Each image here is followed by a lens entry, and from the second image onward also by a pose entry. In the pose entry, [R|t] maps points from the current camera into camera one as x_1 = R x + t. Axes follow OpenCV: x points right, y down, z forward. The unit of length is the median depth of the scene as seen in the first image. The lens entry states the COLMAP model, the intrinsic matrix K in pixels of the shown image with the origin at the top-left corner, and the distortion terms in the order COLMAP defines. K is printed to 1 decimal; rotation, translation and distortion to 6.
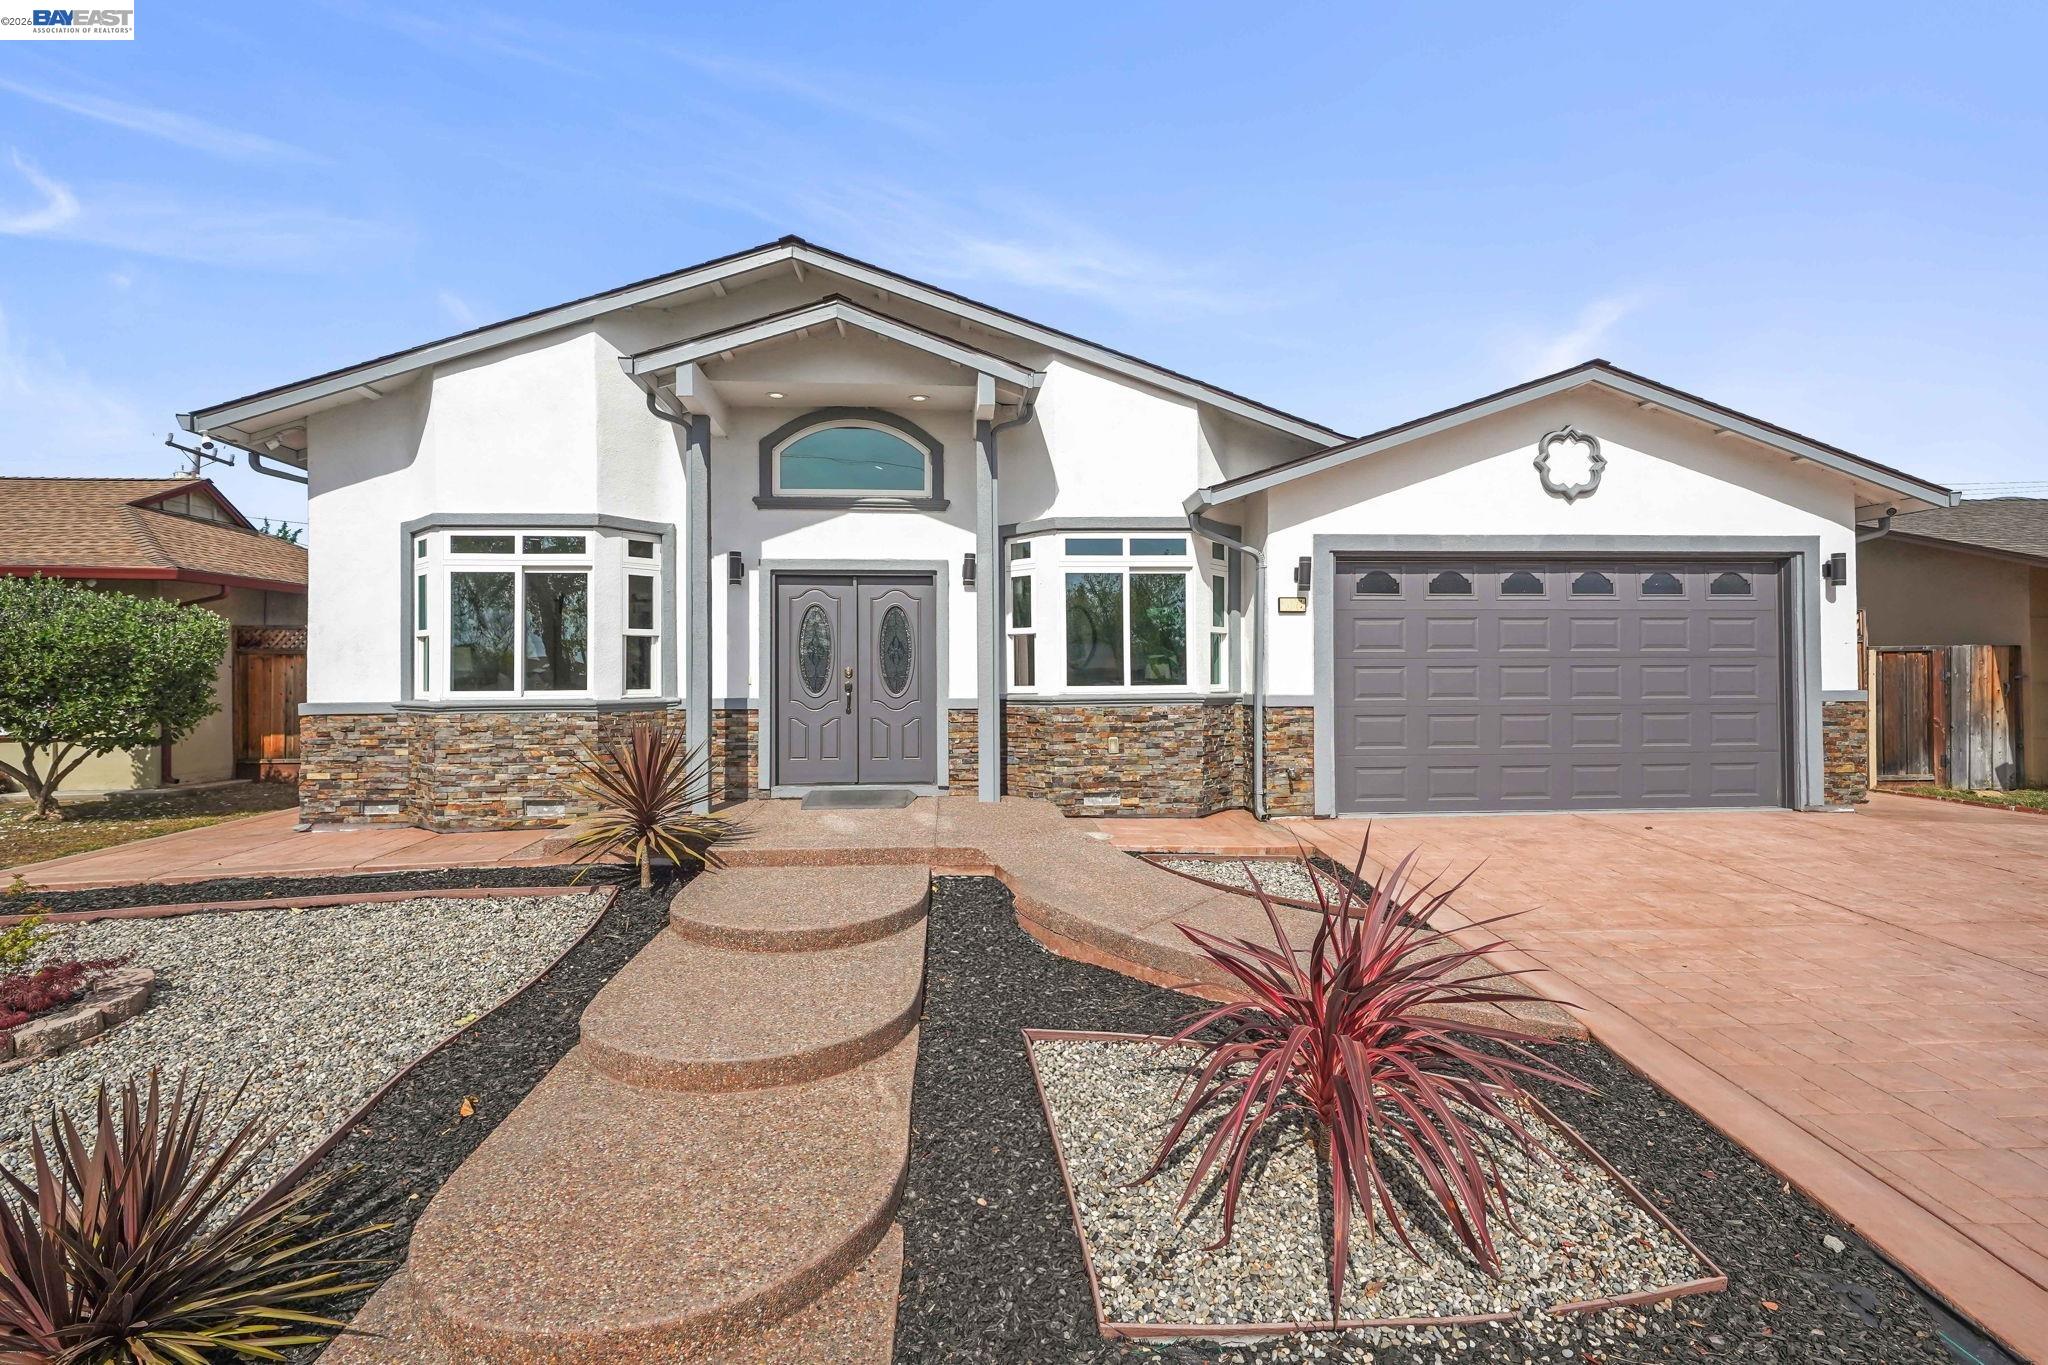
lens RADIAL K [[785.5, 0, 943.6], [0, 785.5, 657.2], [0, 0, 1]] dist [-0.008799, -0.000799]
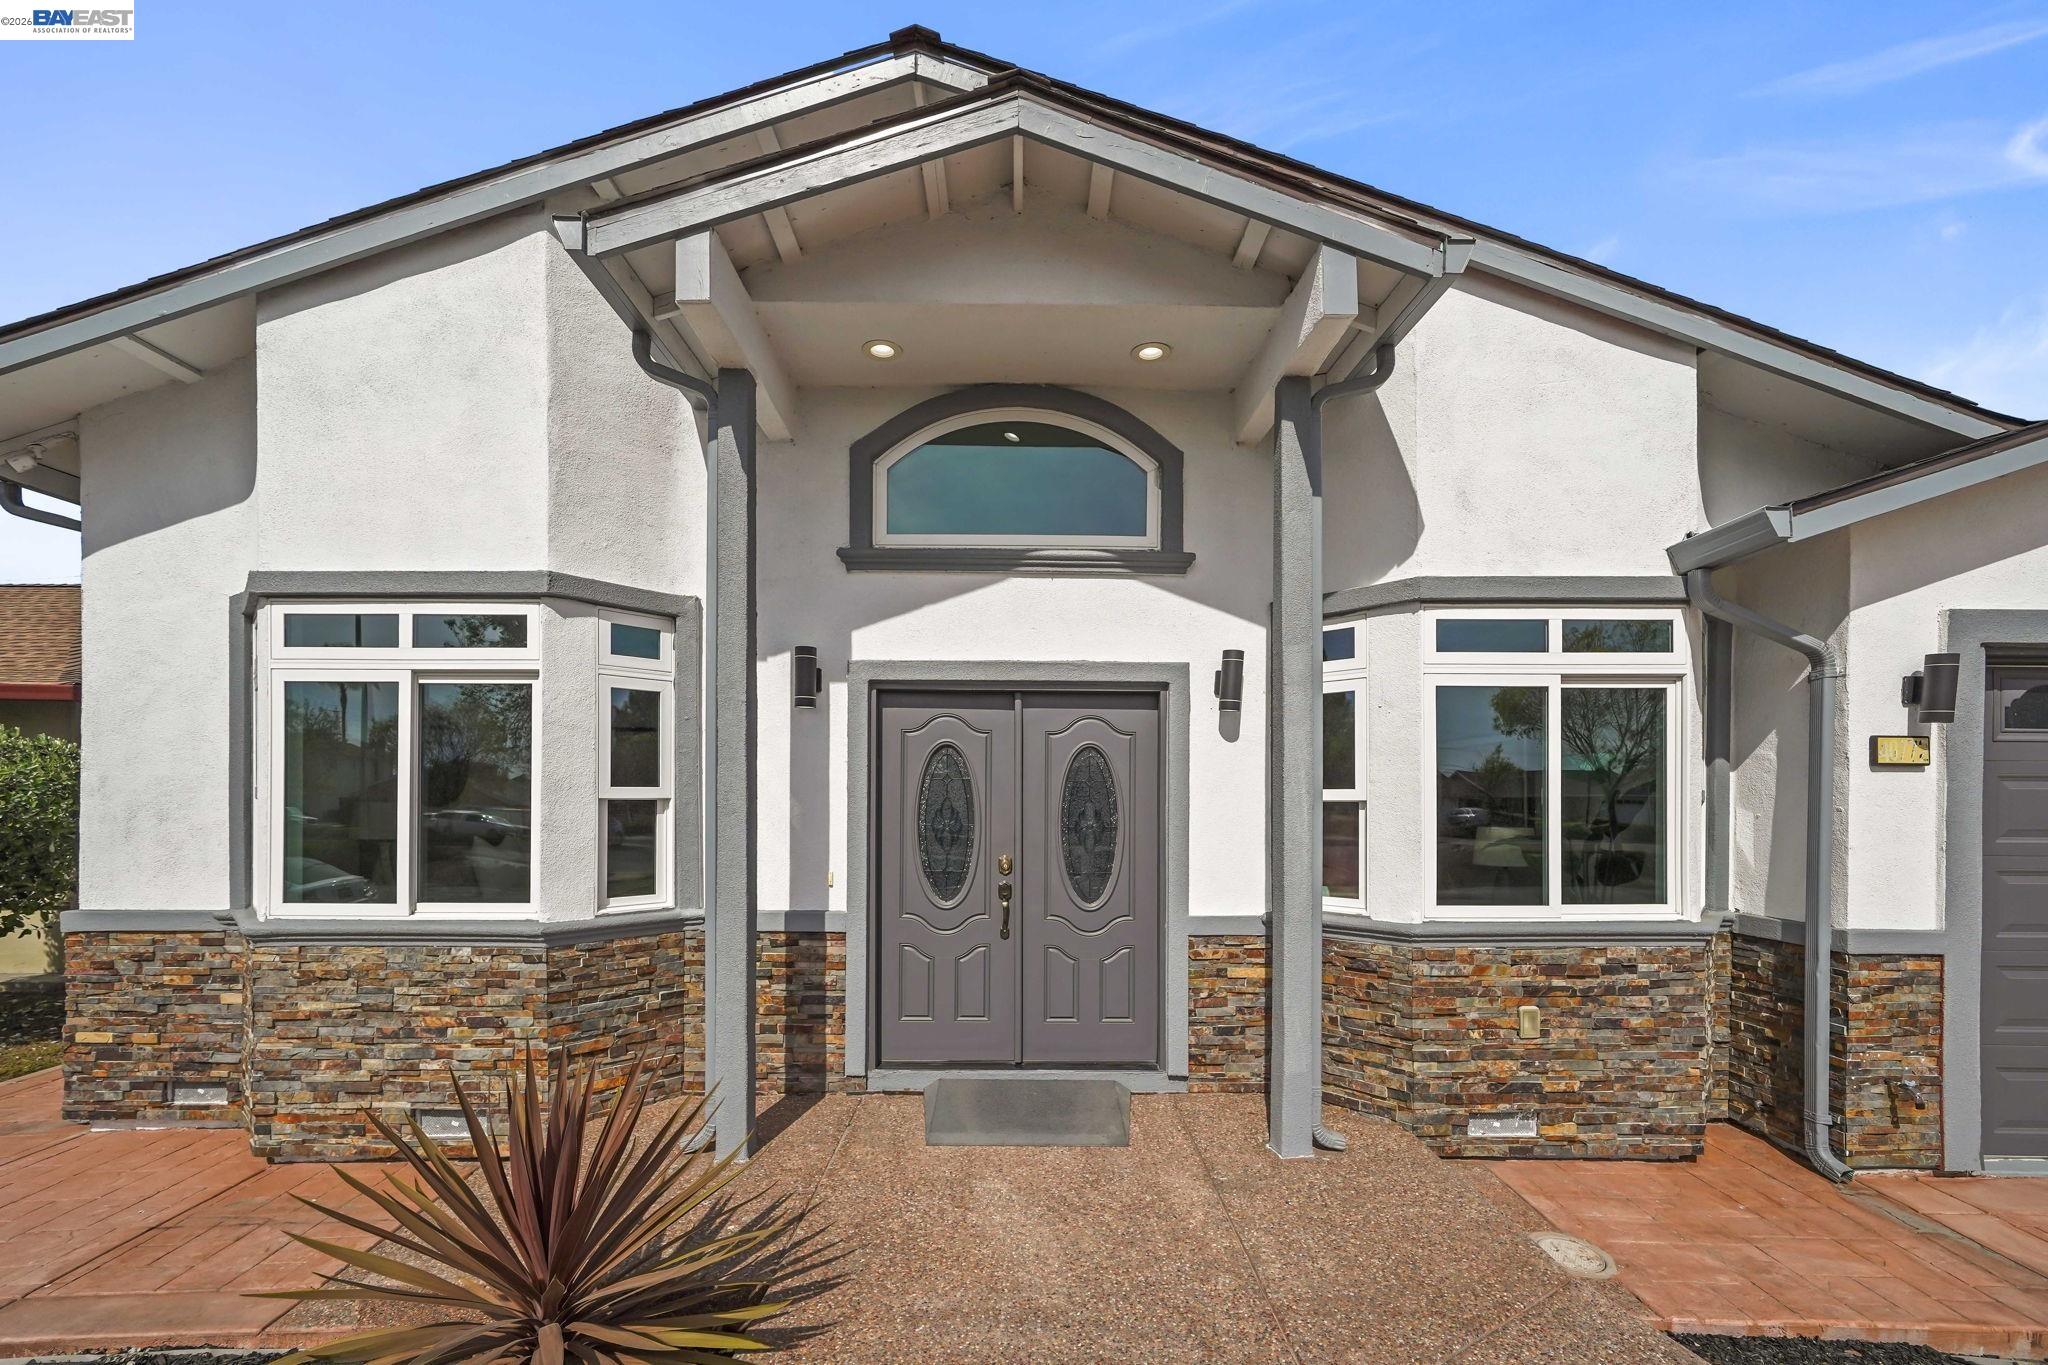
lens RADIAL K [[785.5, 0, 984.4], [0, 785.5, 793.7], [0, 0, 1]] dist [-0.008799, -0.000799]
pose [[0.998226, 0.009077, -0.058850, -0.110086], [-0.008143, 0.999837, 0.016099, -0.042373], [0.058986, -0.015592, 0.998137, 0.467873]]
